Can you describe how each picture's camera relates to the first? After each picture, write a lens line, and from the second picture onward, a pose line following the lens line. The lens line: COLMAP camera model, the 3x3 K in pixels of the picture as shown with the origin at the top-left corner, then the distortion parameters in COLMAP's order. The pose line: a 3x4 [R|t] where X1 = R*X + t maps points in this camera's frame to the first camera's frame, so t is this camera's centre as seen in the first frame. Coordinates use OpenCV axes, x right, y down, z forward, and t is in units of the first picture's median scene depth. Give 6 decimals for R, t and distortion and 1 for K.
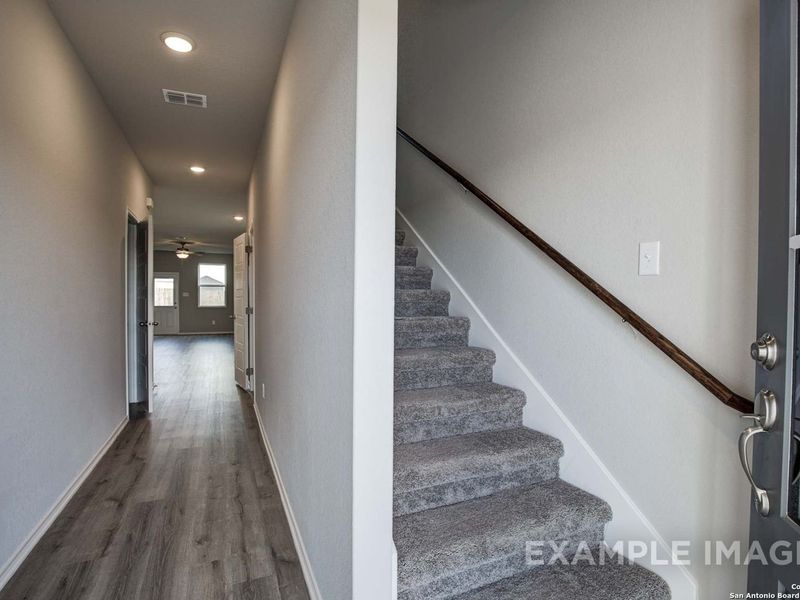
lens RADIAL K [[434.0, 0, 402.4], [0, 434.0, 305.1], [0, 0, 1]] dist [-0.004850, -0.000175]
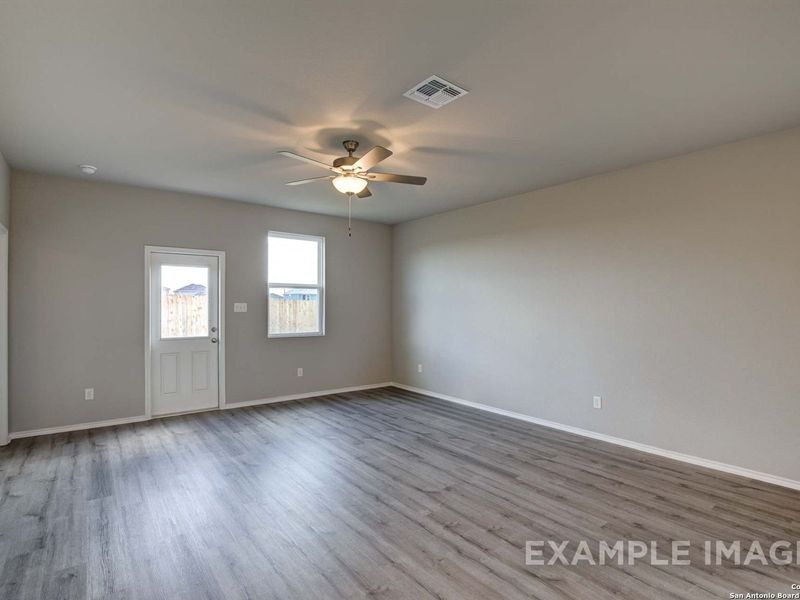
lens RADIAL K [[410.8, 0, 406.4], [0, 410.8, 306.5], [0, 0, 1]] dist [-0.033987, 0.001273]
pose [[0.960533, -0.005120, 0.278119, -0.459297], [0.006996, 0.999959, -0.005754, -0.022037], [-0.278079, 0.007473, 0.960529, 0.595335]]
